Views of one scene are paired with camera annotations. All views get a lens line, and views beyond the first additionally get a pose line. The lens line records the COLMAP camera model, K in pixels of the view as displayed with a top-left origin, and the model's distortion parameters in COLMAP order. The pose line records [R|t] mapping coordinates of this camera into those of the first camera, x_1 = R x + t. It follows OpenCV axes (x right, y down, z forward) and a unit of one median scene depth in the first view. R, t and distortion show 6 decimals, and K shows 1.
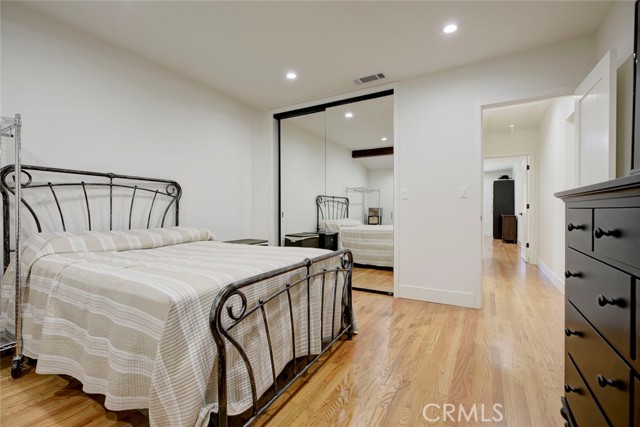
lens RADIAL K [[286.6, 0, 315.9], [0, 286.6, 213.0], [0, 0, 1]] dist [0.027903, -0.009930]
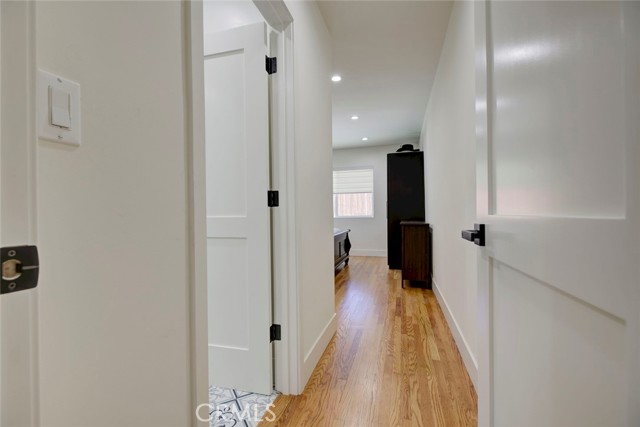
lens RADIAL K [[286.6, 0, 315.9], [0, 286.6, 213.0], [0, 0, 1]] dist [0.027903, -0.009930]
pose [[0.967158, -0.004407, 0.254137, 0.397819], [0.005706, 0.999974, -0.004377, -0.005674], [-0.254111, 0.005684, 0.967158, 0.595970]]
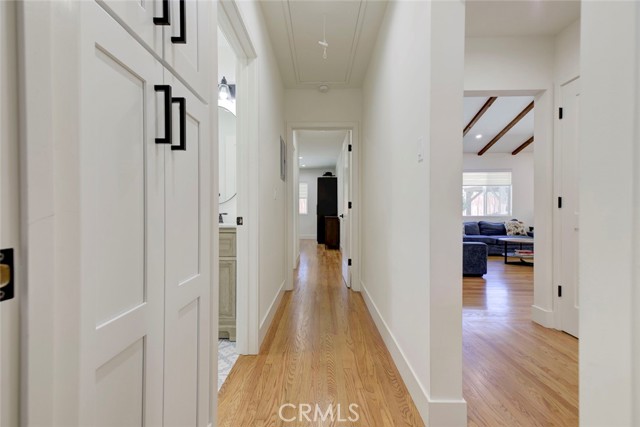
lens RADIAL K [[286.6, 0, 315.9], [0, 286.6, 213.0], [0, 0, 1]] dist [0.027903, -0.009930]
pose [[0.868684, 0.000691, 0.495366, 0.196442], [-0.000031, 0.999999, -0.001341, -0.001717], [-0.495367, 0.001150, 0.868683, 0.272460]]
